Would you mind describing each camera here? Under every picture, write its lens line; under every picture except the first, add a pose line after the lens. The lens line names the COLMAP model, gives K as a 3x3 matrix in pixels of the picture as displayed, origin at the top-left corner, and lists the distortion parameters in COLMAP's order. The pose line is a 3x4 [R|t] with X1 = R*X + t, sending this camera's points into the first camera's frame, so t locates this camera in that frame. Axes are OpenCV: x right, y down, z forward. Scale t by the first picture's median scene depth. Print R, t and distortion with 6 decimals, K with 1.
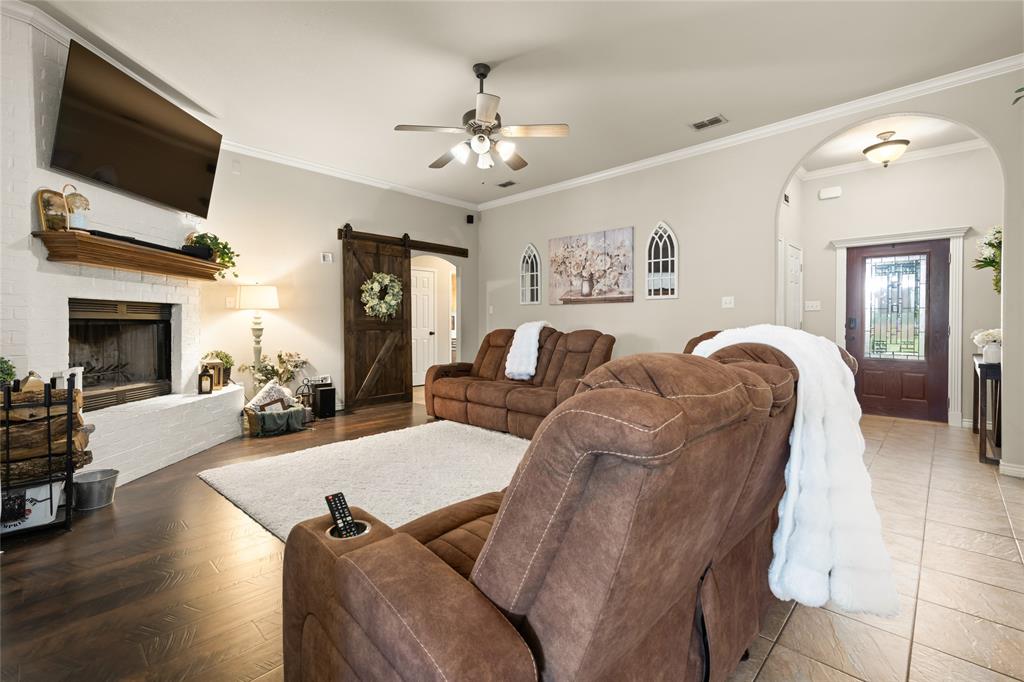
lens RADIAL K [[455.2, 0, 516.4], [0, 455.2, 318.0], [0, 0, 1]] dist [0.015540, -0.000163]
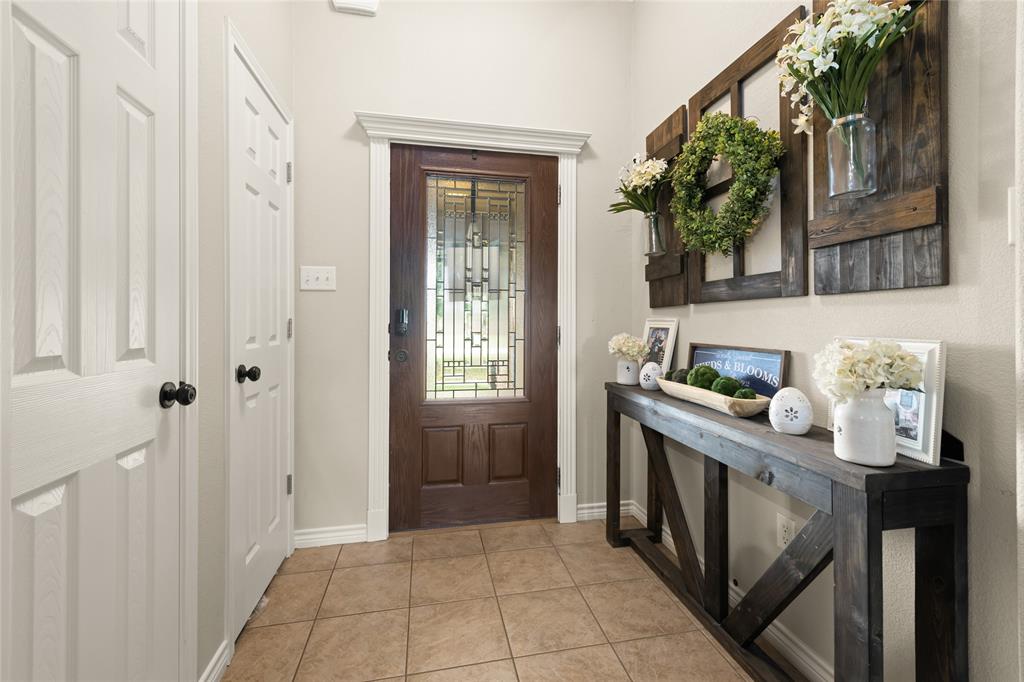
lens RADIAL K [[455.2, 0, 513.6], [0, 455.2, 338.3], [0, 0, 1]] dist [0.015540, -0.000163]
pose [[0.565804, 0.001433, 0.824538, 0.454580], [-0.000453, 0.999999, -0.001428, 0.028192], [-0.824540, 0.000435, 0.565804, 0.695538]]
